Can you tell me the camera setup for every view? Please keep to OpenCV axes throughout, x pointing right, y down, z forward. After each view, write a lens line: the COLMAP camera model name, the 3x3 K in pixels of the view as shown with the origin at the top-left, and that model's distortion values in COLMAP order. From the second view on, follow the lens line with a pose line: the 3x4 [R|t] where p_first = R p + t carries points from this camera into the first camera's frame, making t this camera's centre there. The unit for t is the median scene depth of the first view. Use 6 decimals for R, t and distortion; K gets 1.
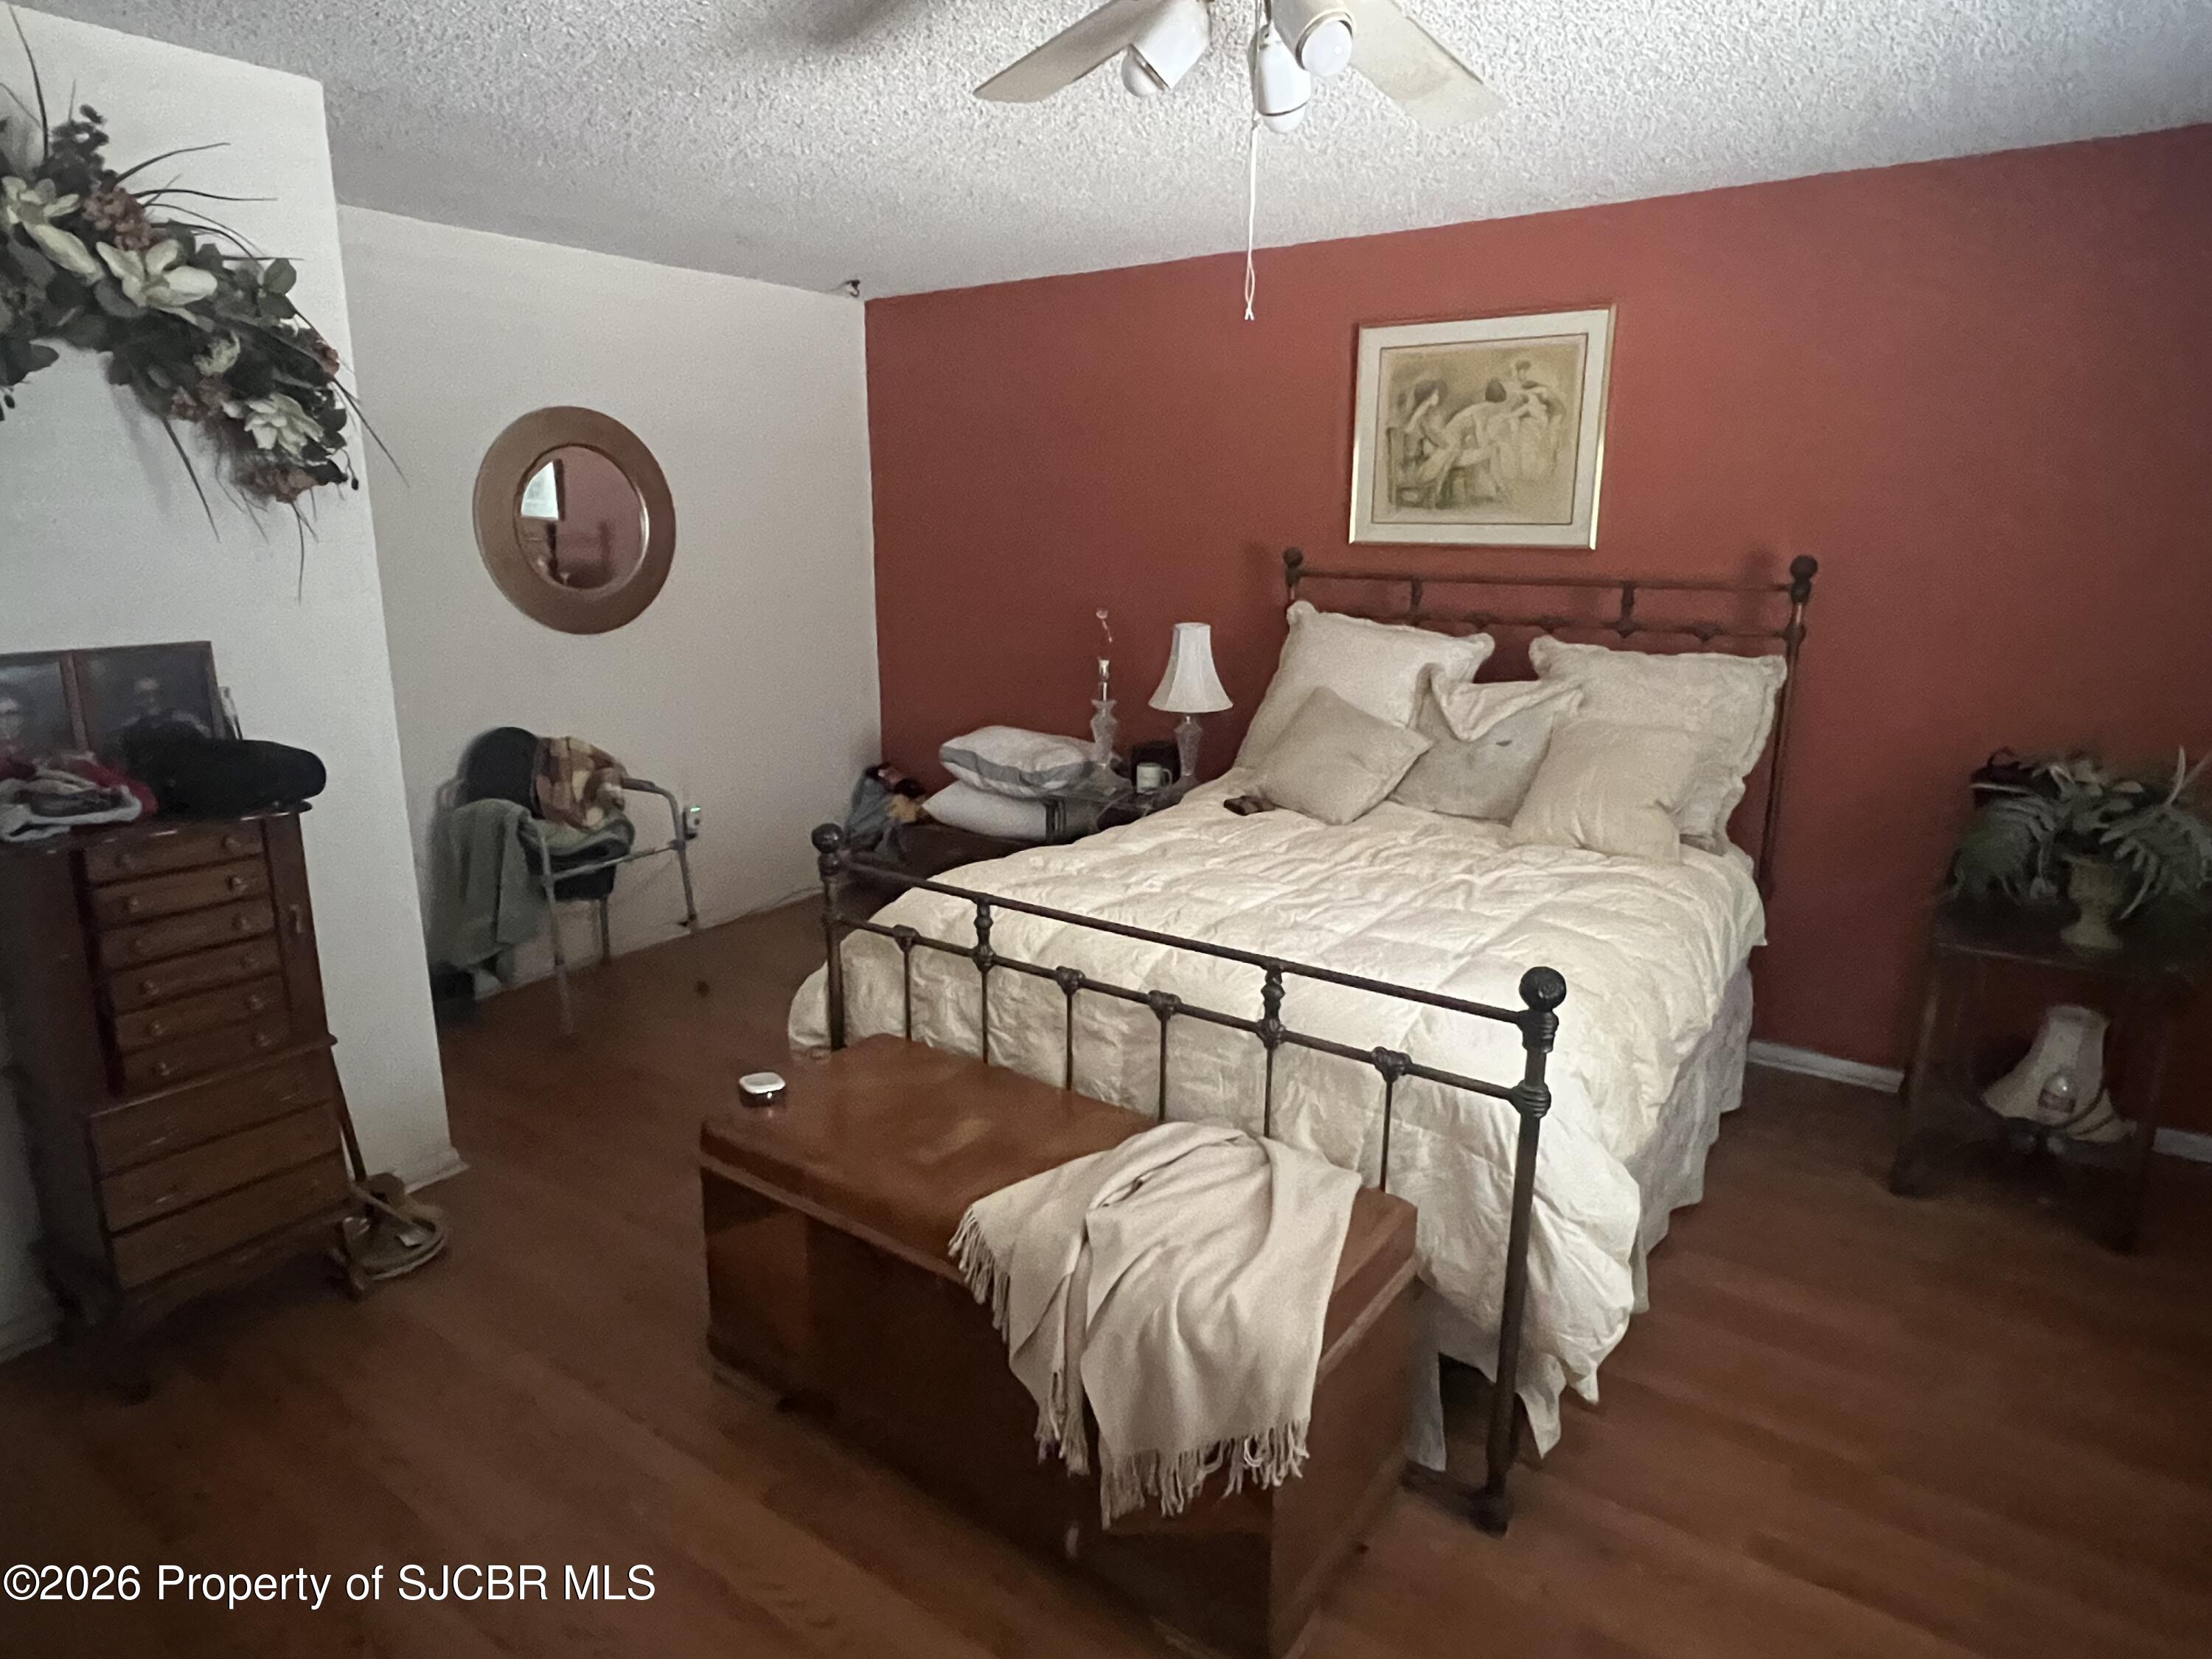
lens RADIAL K [[1276.4, 0, 1107.2], [0, 1276.4, 832.1], [0, 0, 1]] dist [-0.001811, -0.000475]
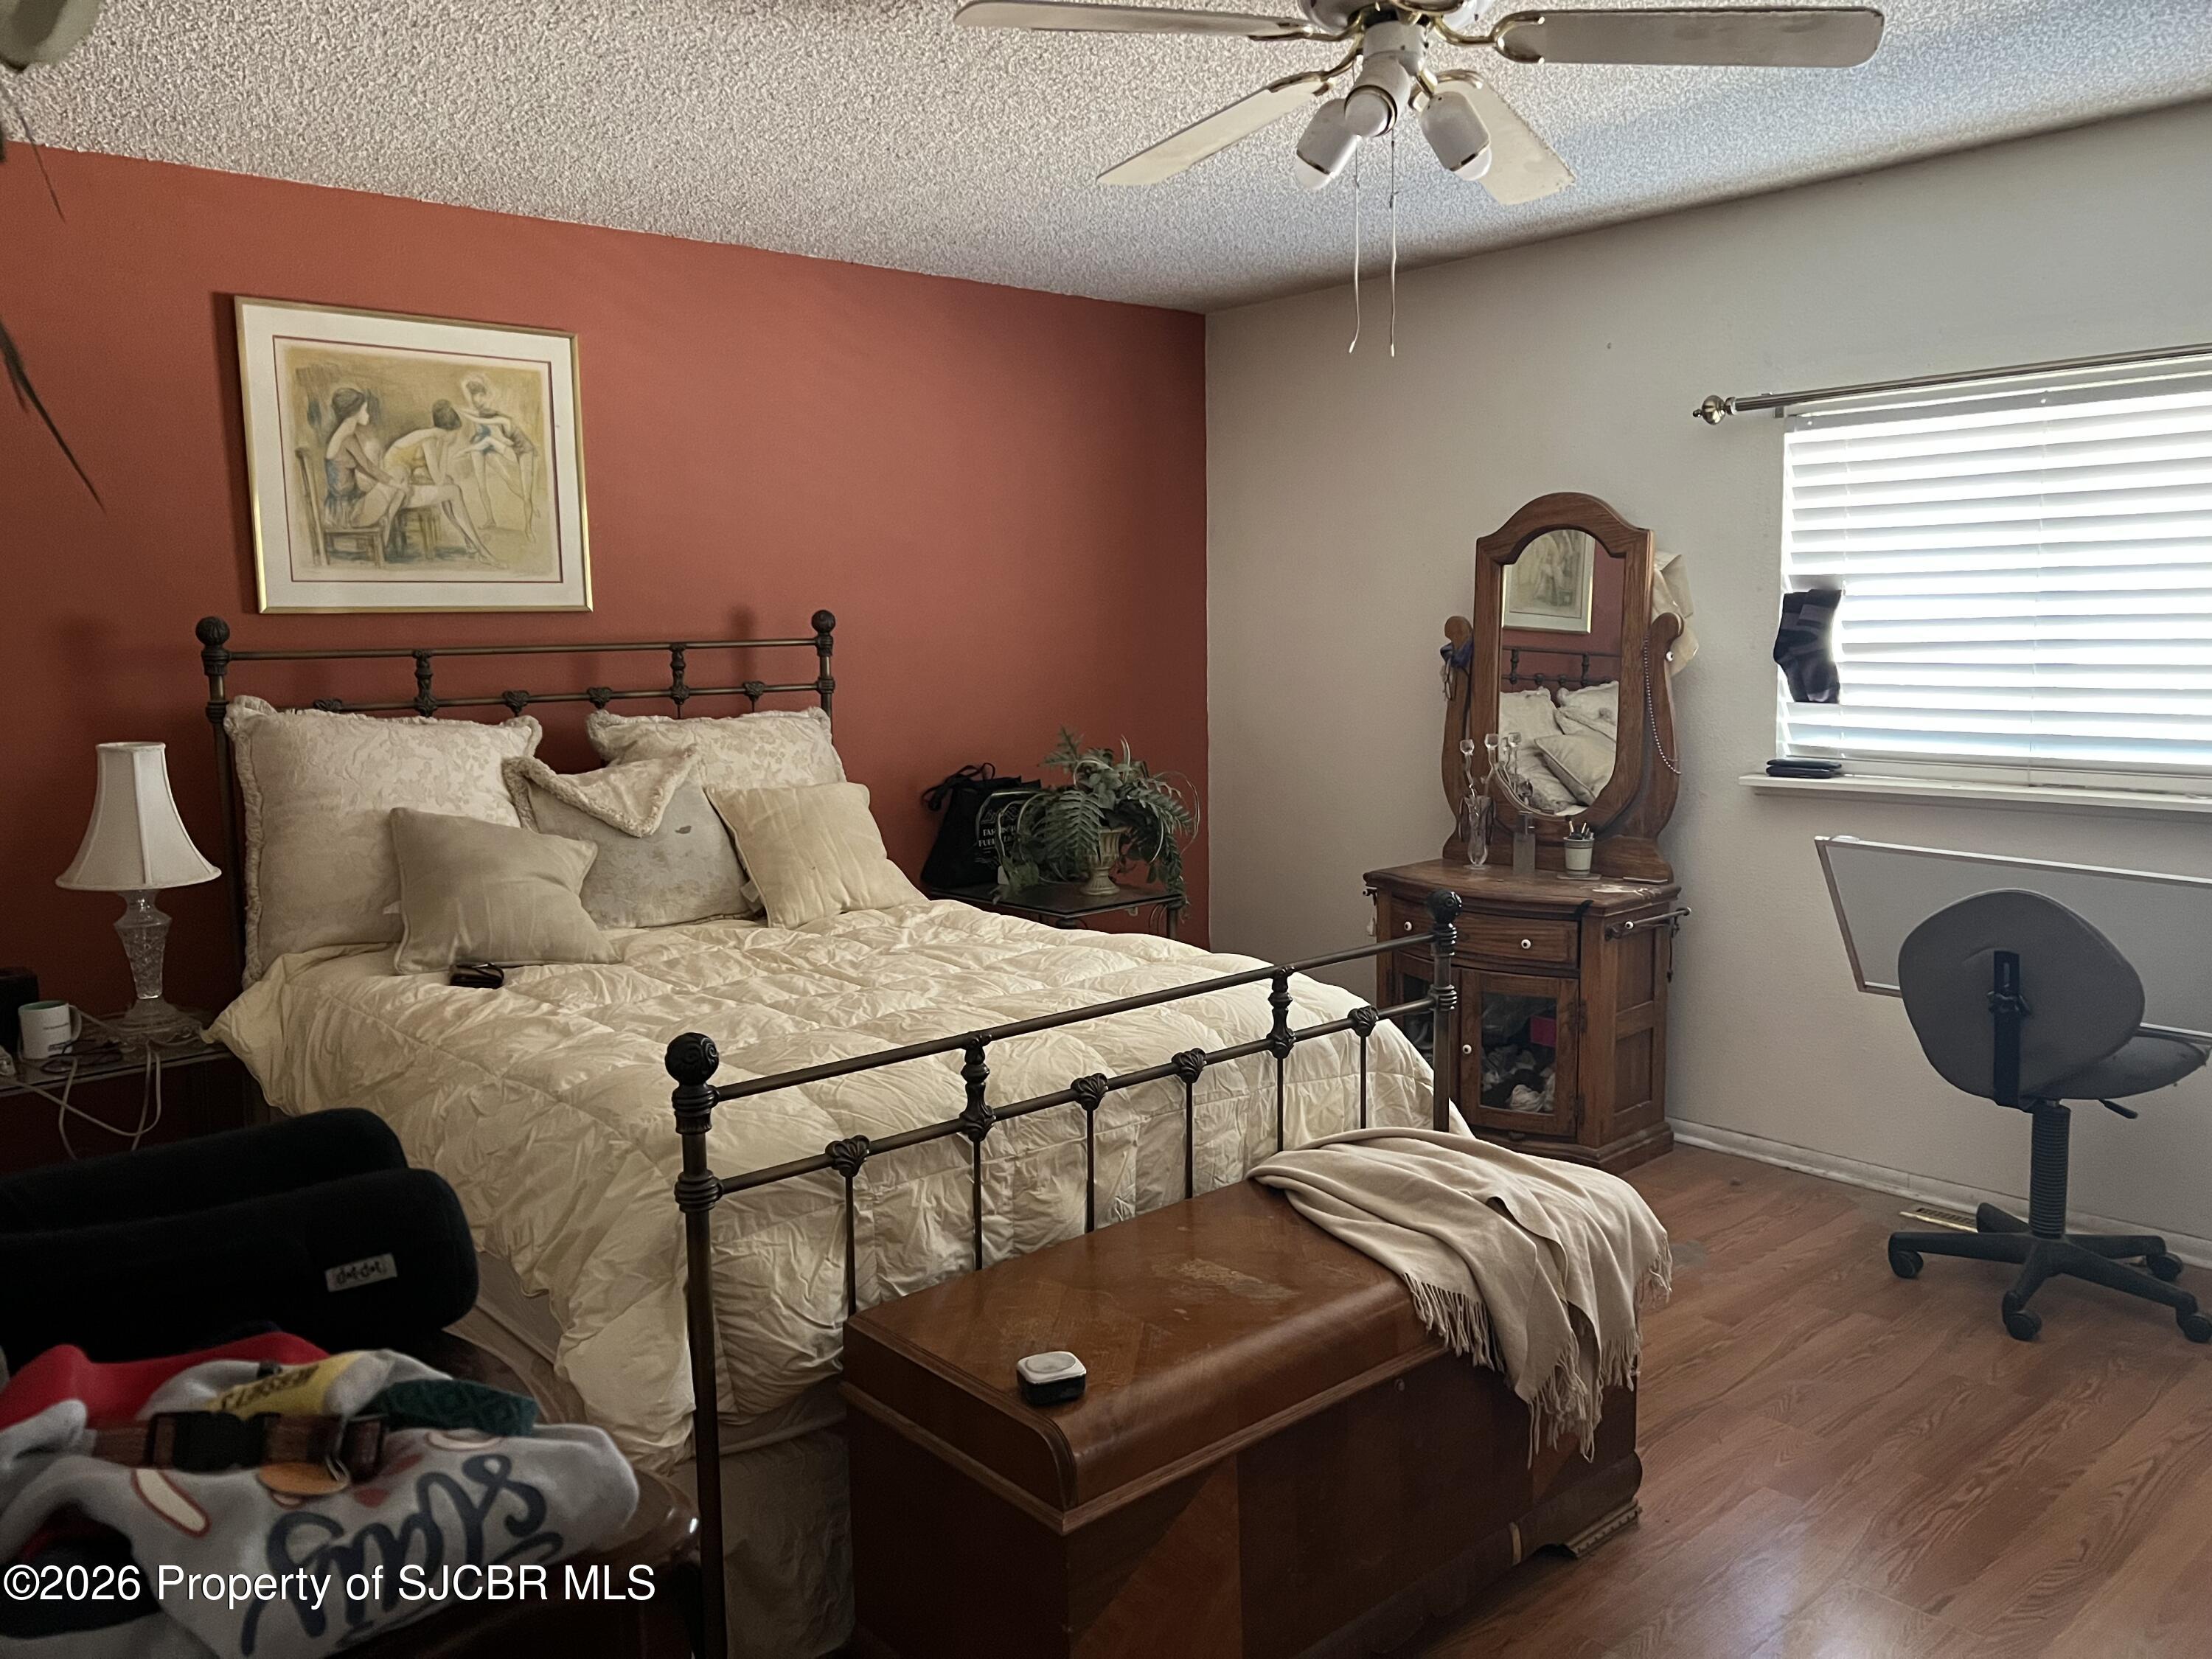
lens RADIAL K [[1666.1, 0, 1107.3], [0, 1666.1, 822.9], [0, 0, 1]] dist [0.037428, -0.004377]
pose [[0.220719, -0.127752, 0.966935, -0.636384], [0.250136, 0.965642, 0.070483, -0.075190], [-0.942717, 0.226308, 0.245091, 0.421277]]
